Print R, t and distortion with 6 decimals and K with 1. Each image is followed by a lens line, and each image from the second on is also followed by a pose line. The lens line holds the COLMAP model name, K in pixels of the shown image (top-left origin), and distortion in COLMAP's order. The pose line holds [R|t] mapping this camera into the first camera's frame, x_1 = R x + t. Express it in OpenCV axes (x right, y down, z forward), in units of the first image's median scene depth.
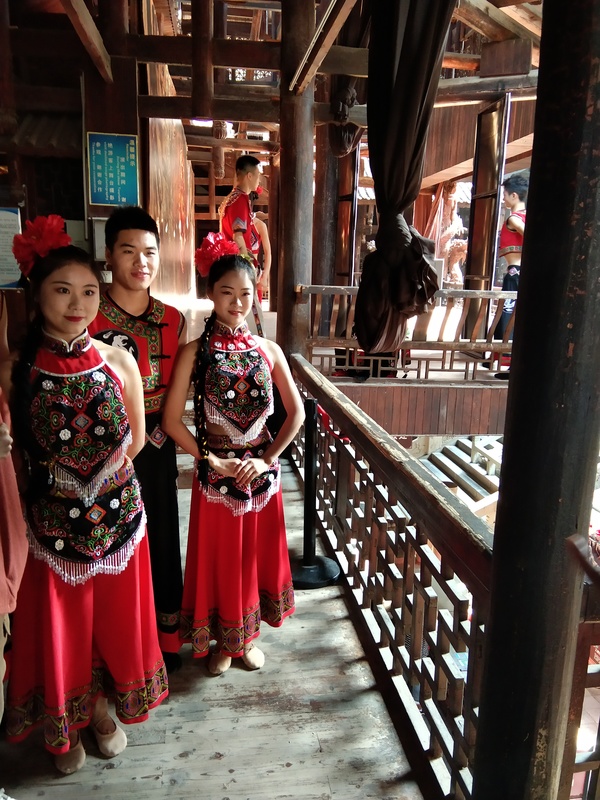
lens RADIAL K [[615.2, 0, 300.0], [0, 615.2, 400.0], [0, 0, 1]] dist [0.061170, -0.104991]
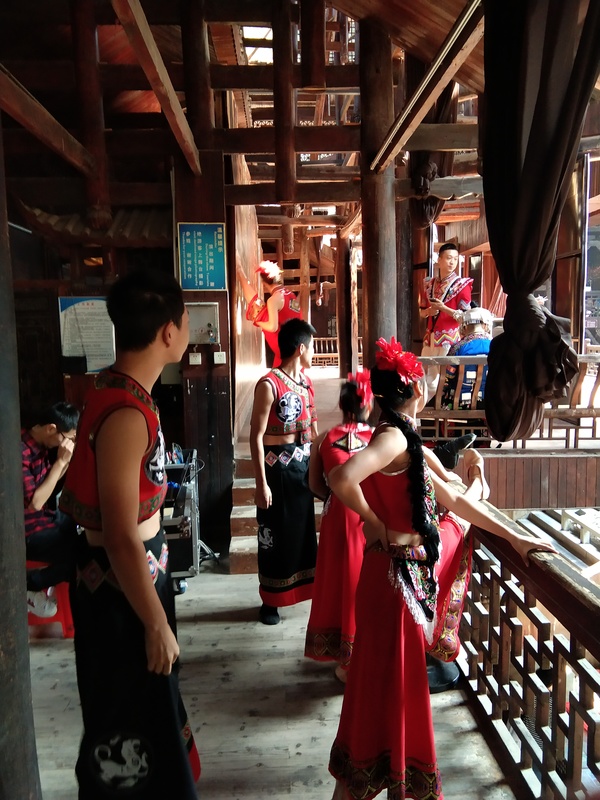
lens RADIAL K [[613.1, 0, 300.0], [0, 613.1, 400.0], [0, 0, 1]] dist [0.101084, -0.161395]
pose [[0.994025, -0.035734, -0.103139, -0.040270], [0.025066, 0.994372, -0.102937, -0.022181], [0.106237, 0.099737, 0.989326, 0.019716]]
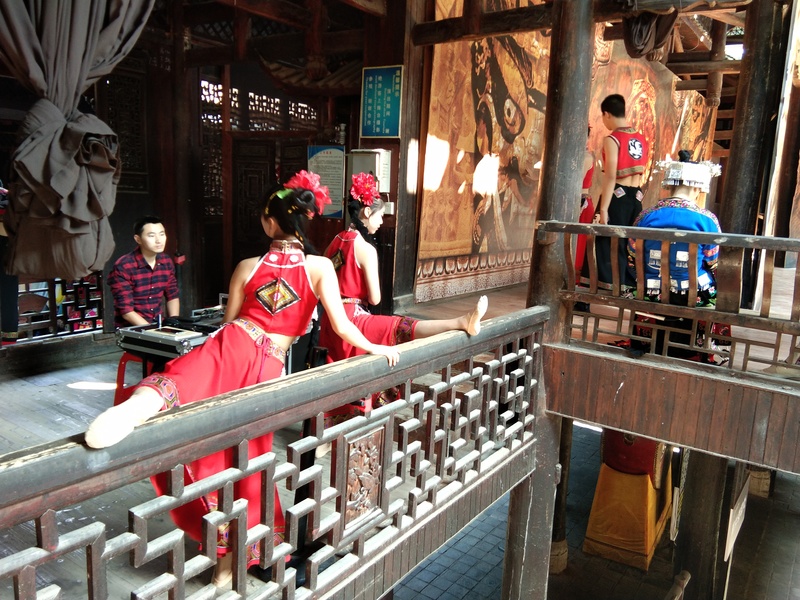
lens RADIAL K [[613.1, 0, 400.0], [0, 613.1, 300.0], [0, 0, 1]] dist [0.101084, -0.161395]
pose [[0.737561, 0.119357, -0.664649, 0.427424], [-0.167094, 0.985905, -0.008377, -0.049561], [0.654281, 0.117238, 0.747109, 0.303048]]
